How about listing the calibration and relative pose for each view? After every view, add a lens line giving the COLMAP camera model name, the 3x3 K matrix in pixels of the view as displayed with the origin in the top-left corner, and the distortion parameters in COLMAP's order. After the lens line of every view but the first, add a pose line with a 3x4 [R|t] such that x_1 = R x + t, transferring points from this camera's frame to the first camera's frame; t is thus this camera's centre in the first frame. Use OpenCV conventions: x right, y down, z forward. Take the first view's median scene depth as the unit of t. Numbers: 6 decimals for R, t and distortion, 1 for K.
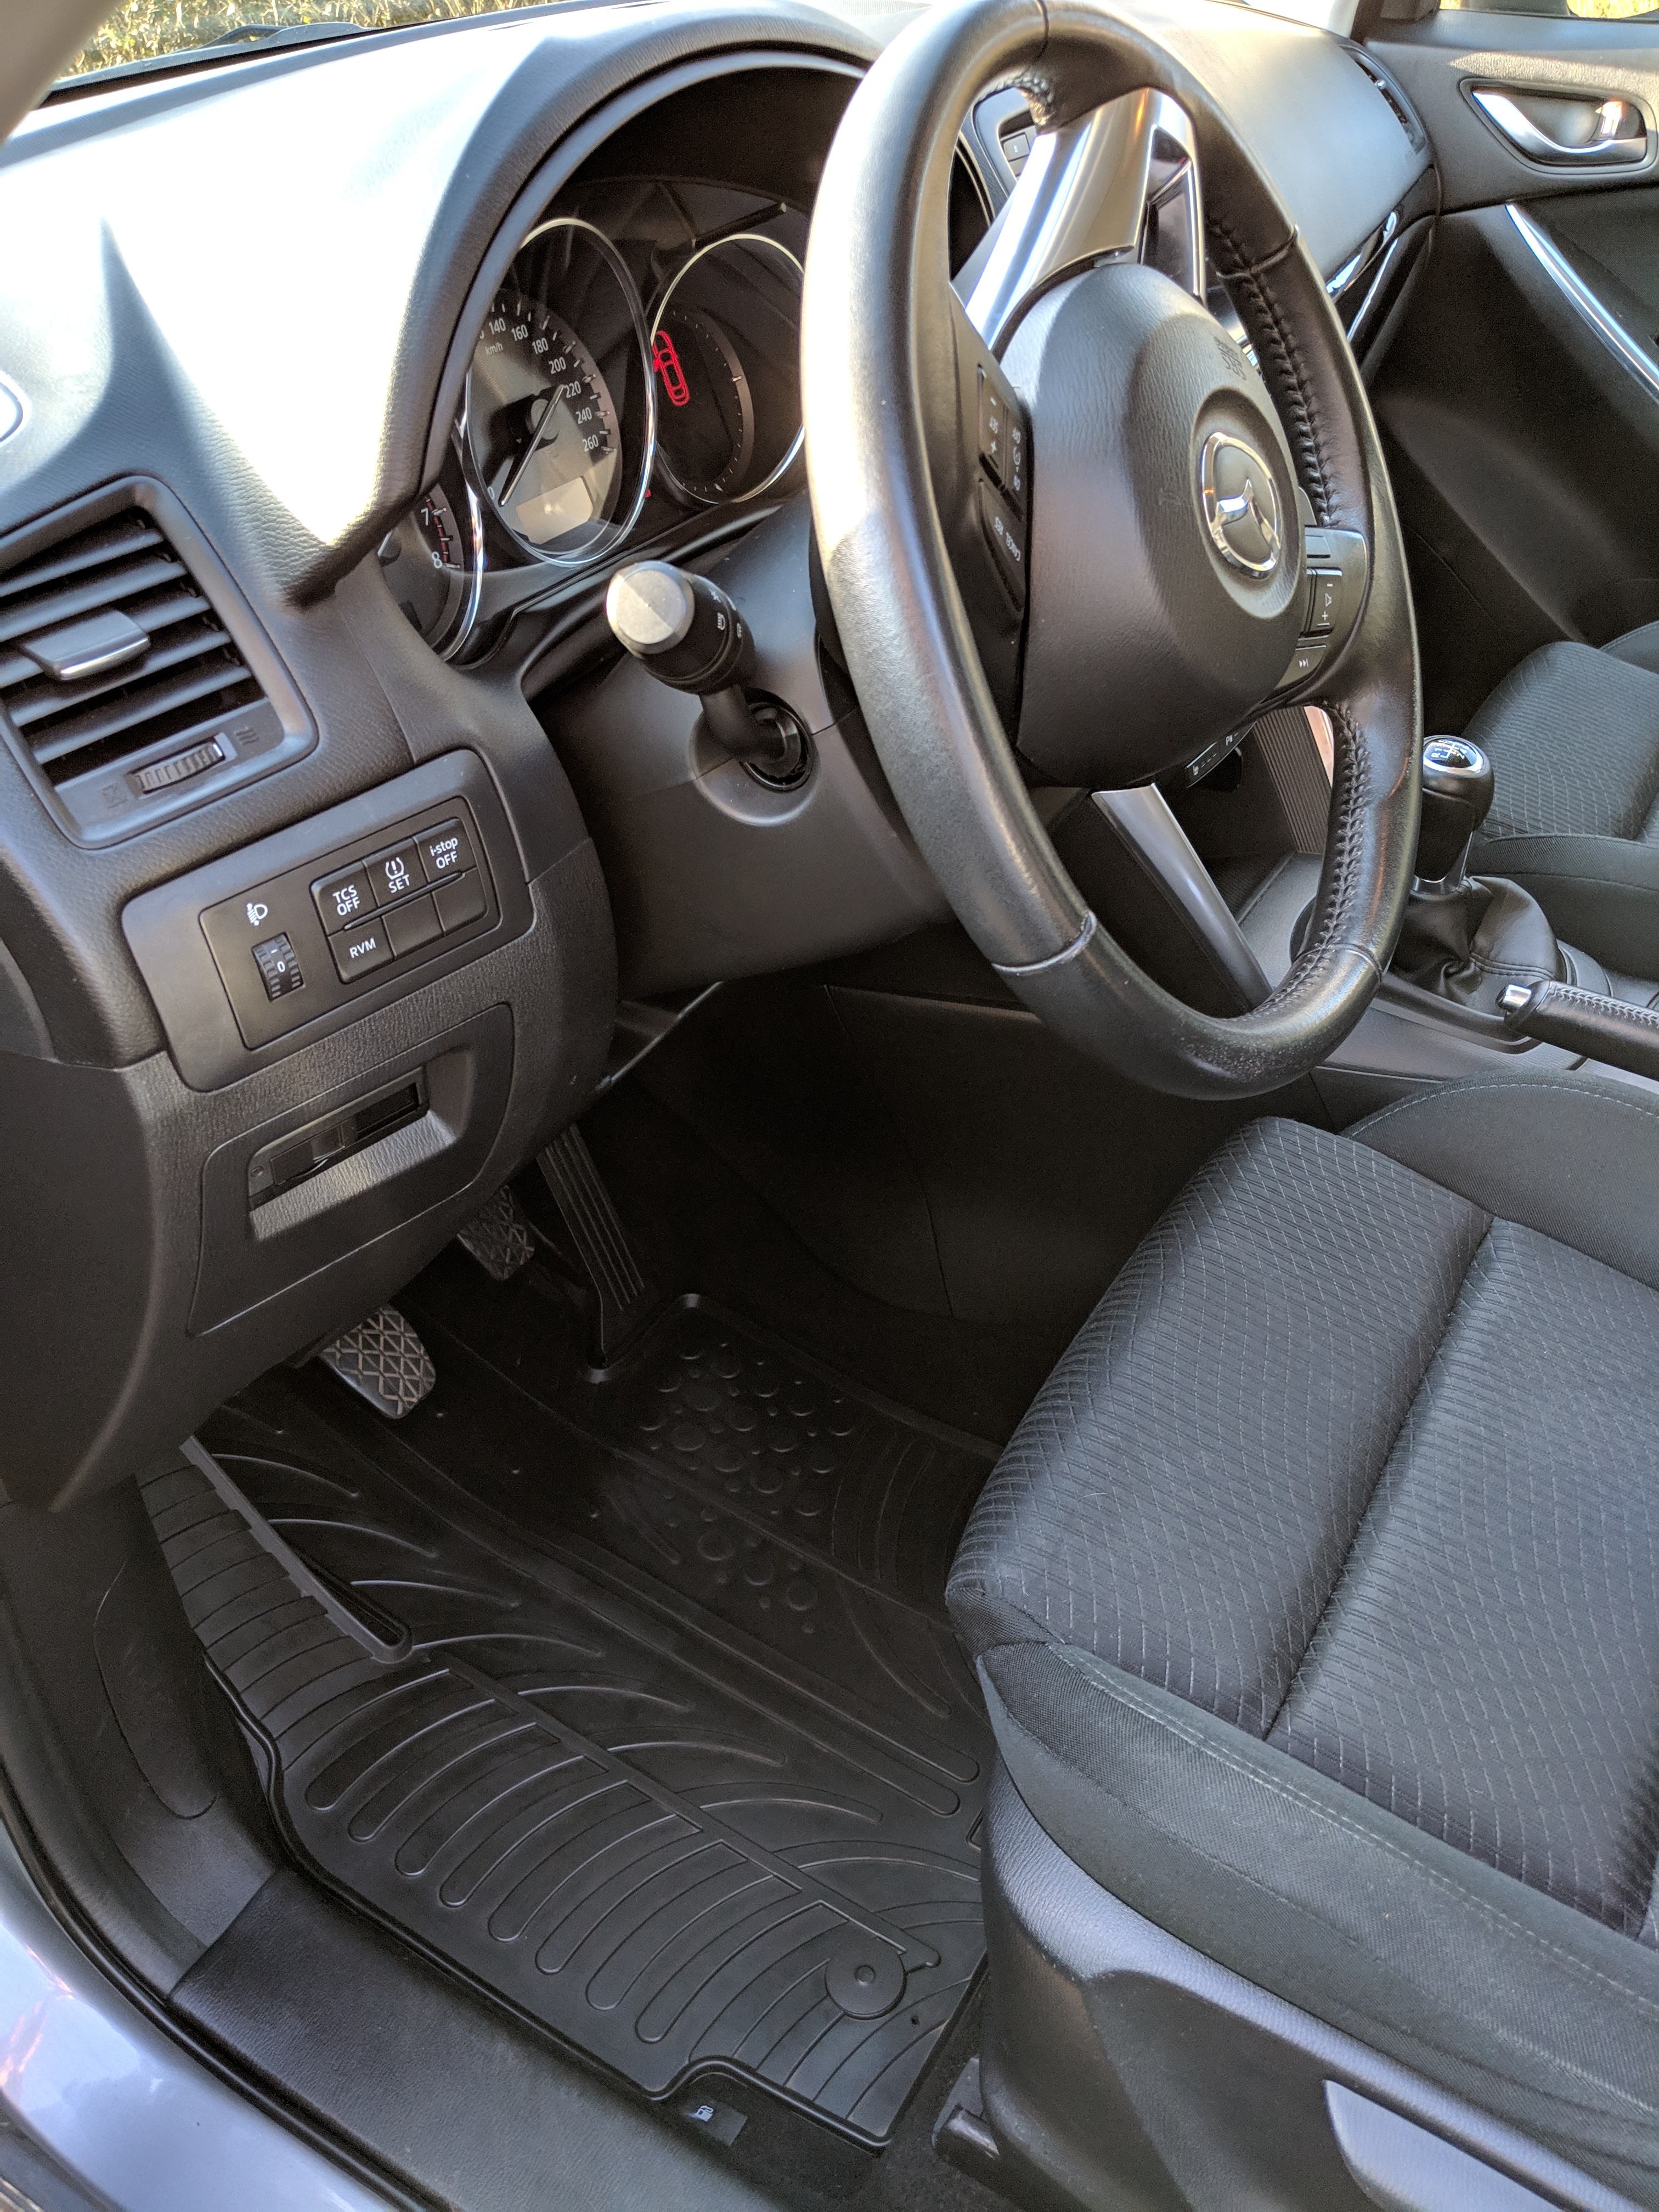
lens RADIAL K [[1800.6, 0, 829.5], [0, 1800.6, 1106.0], [0, 0, 1]] dist [-0.011263, -0.010768]
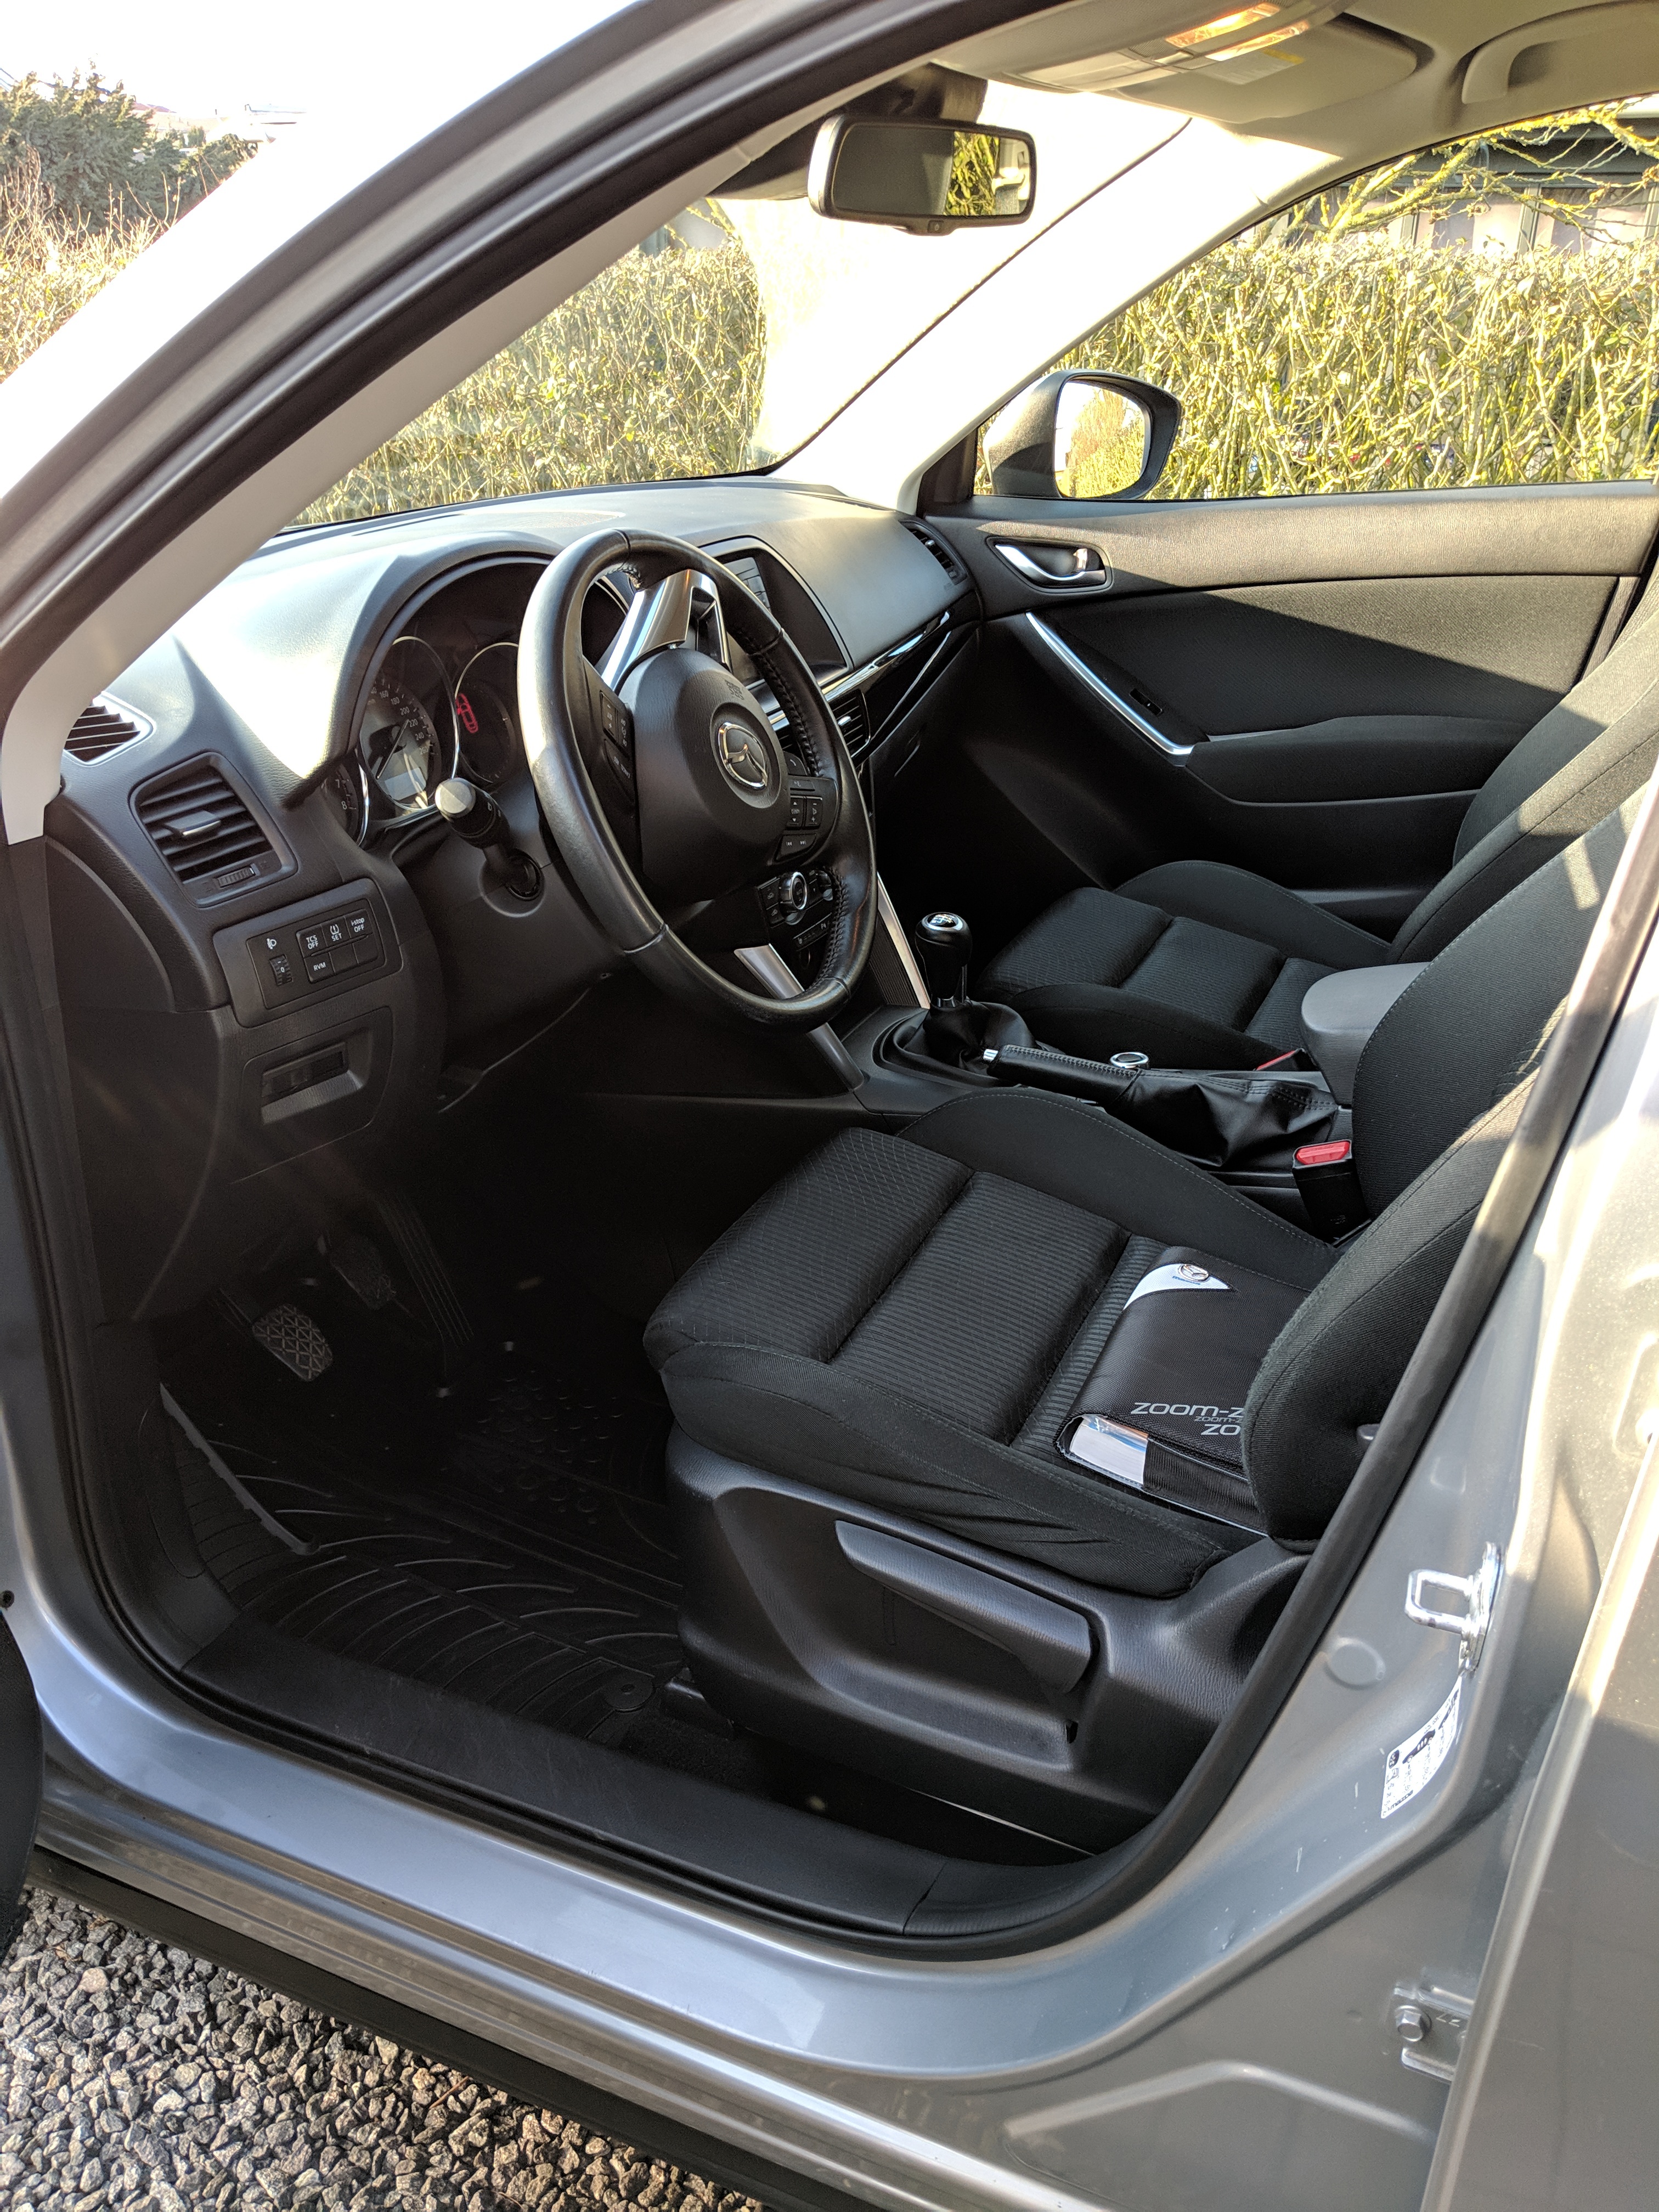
lens RADIAL K [[1800.6, 0, 829.5], [0, 1800.6, 1106.0], [0, 0, 1]] dist [-0.011263, -0.010768]
pose [[0.994213, -0.052963, 0.093464, 0.109501], [0.070818, 0.977336, -0.199499, 0.473722], [-0.080779, 0.204963, 0.975431, -0.932061]]
